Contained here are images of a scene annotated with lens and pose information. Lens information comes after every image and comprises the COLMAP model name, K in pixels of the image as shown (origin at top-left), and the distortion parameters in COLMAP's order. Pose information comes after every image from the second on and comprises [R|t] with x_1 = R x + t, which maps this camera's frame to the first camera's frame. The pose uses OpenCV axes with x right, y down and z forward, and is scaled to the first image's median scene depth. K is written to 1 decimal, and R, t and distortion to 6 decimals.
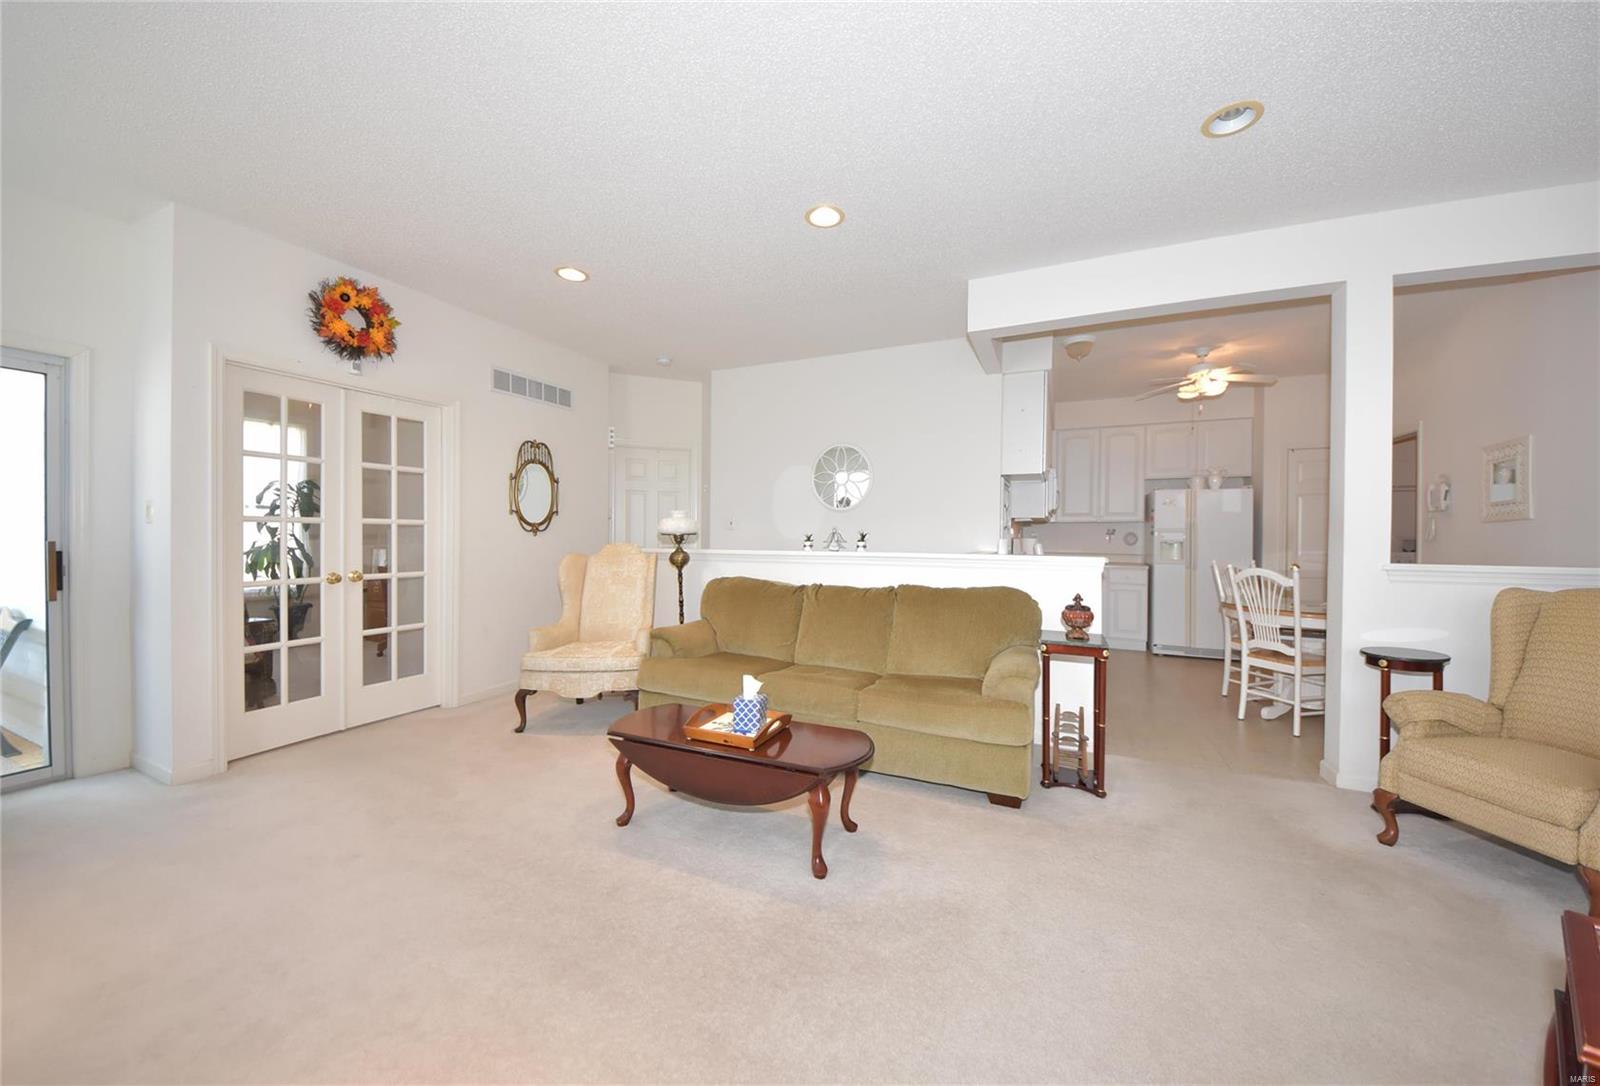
lens RADIAL K [[581.3, 0, 858.2], [0, 581.3, 540.0], [0, 0, 1]] dist [0.003520, 0.000011]
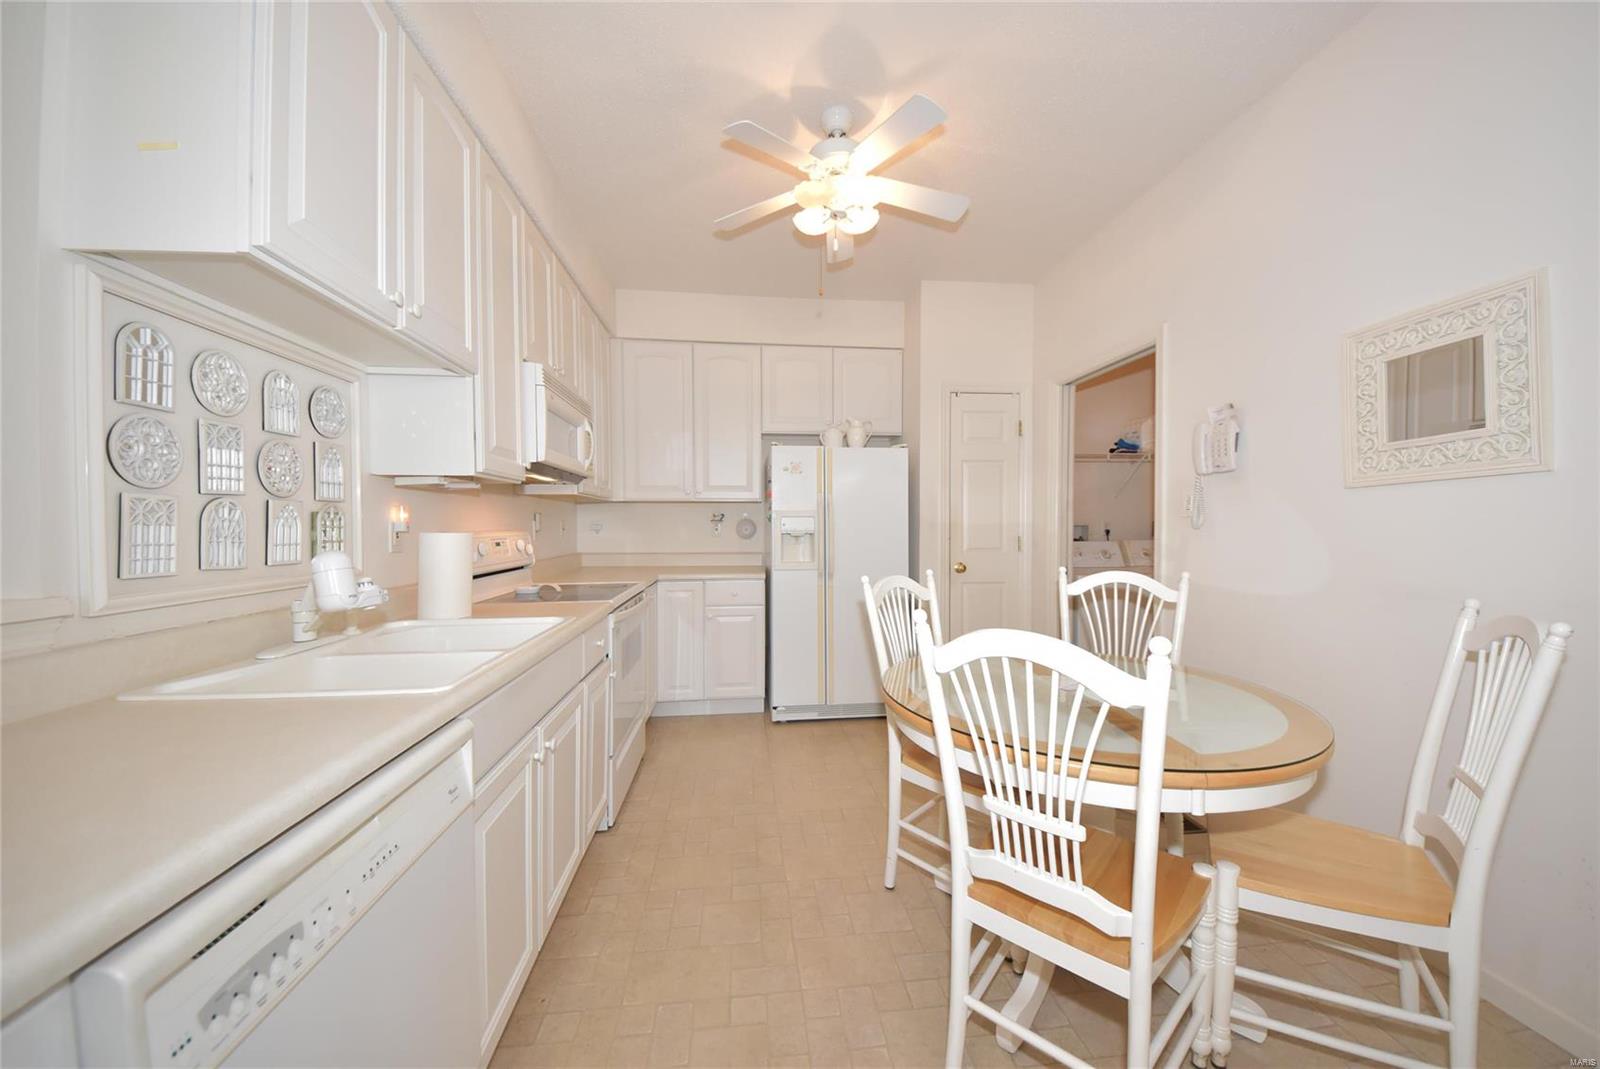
lens RADIAL K [[558.8, 0, 805.8], [0, 558.8, 528.8], [0, 0, 1]] dist [-0.024779, -0.000599]
pose [[0.888927, -0.010178, 0.457936, 0.281319], [0.011090, 0.999938, 0.000698, -0.001635], [-0.457915, 0.004457, 0.888985, 0.481107]]
